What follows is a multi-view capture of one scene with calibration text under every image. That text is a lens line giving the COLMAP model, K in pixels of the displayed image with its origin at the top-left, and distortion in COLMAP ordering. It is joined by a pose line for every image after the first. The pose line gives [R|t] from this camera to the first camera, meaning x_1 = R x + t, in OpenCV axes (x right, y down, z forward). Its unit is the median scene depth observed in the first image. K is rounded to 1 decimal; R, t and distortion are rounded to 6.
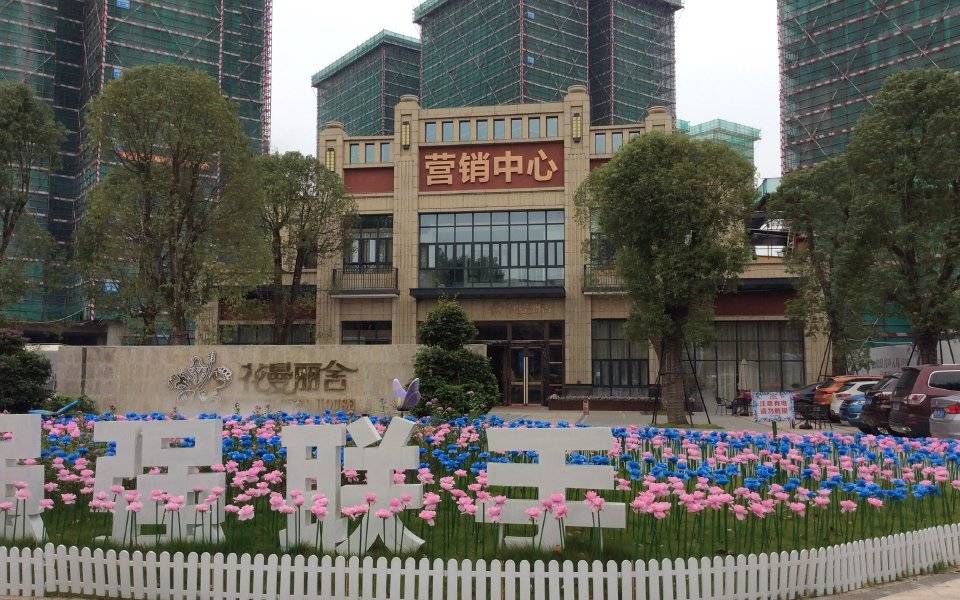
lens RADIAL K [[857.2, 0, 480.0], [0, 857.2, 300.0], [0, 0, 1]] dist [0.150202, -0.299447]
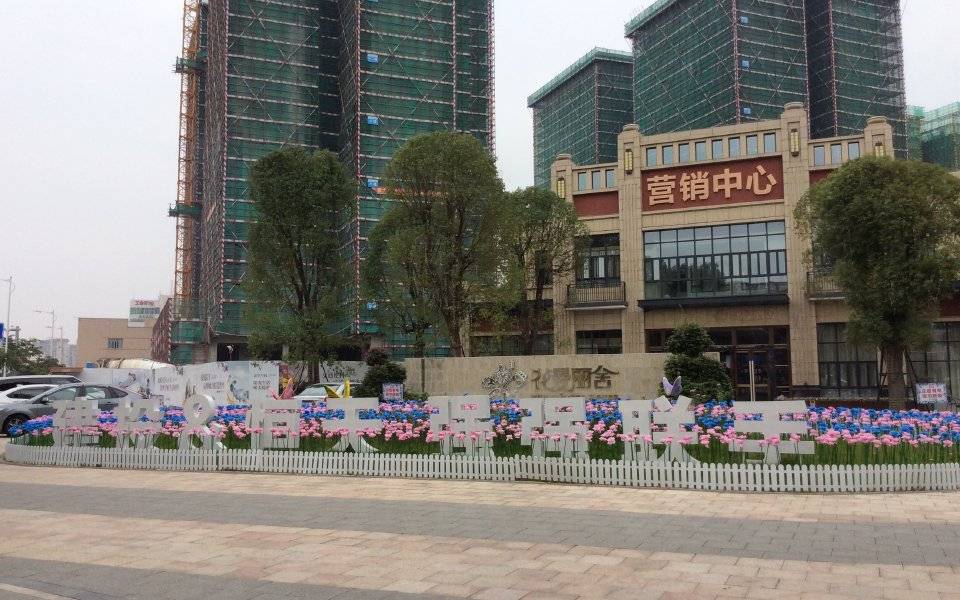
lens RADIAL K [[857.2, 0, 480.0], [0, 857.2, 300.0], [0, 0, 1]] dist [0.150202, -0.299447]
pose [[0.969227, -0.034503, -0.243740, -0.007426], [0.033047, 0.999403, -0.010064, -0.008924], [0.243942, 0.001699, 0.969788, -0.123135]]
